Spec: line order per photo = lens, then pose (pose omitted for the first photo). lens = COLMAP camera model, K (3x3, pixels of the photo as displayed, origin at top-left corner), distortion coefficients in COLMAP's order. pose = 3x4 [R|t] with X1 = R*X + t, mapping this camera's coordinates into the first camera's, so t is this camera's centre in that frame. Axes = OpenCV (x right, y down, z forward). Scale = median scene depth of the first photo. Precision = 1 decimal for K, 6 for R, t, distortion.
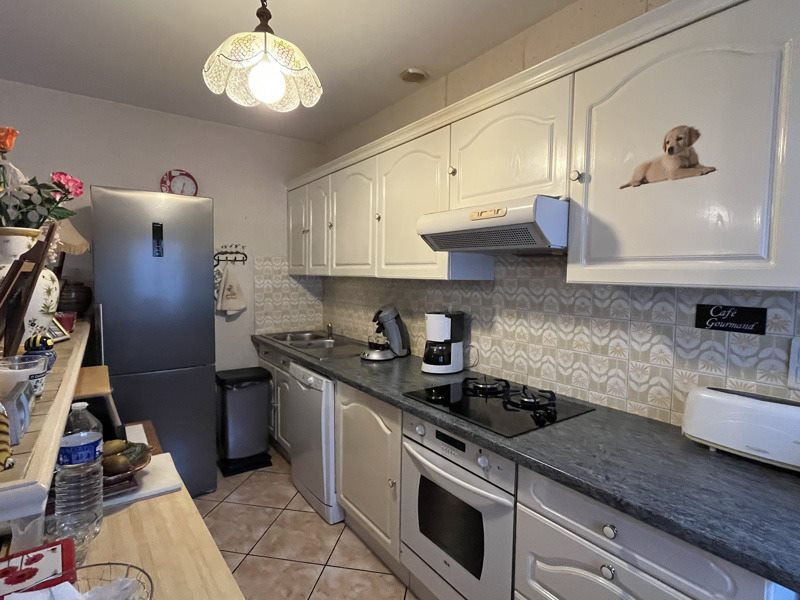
lens RADIAL K [[416.8, 0, 402.2], [0, 416.8, 298.2], [0, 0, 1]] dist [0.001943, -0.000019]
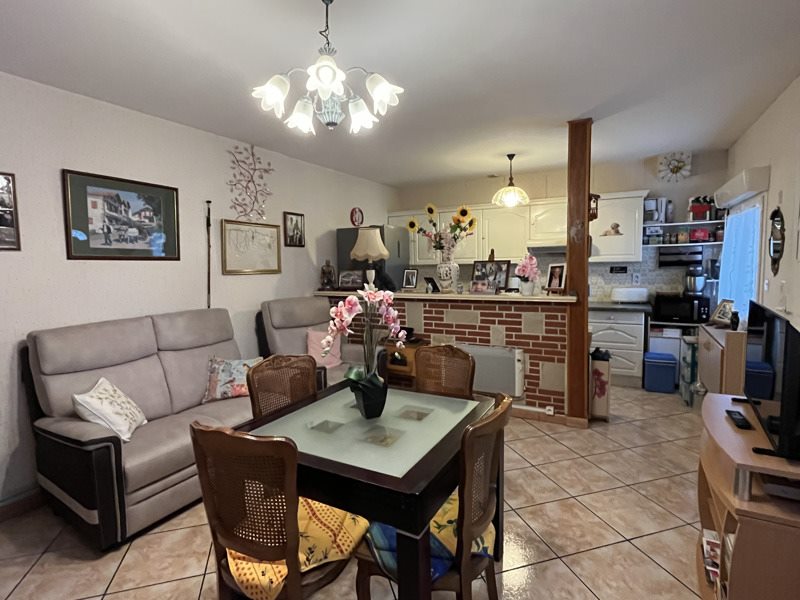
lens RADIAL K [[416.8, 0, 398.2], [0, 416.8, 297.2], [0, 0, 1]] dist [0.001943, -0.000019]
pose [[0.904838, -0.066492, 0.420532, -2.709974], [0.058145, 0.997774, 0.032655, 0.057586], [-0.421767, -0.005096, 0.906690, -1.636378]]
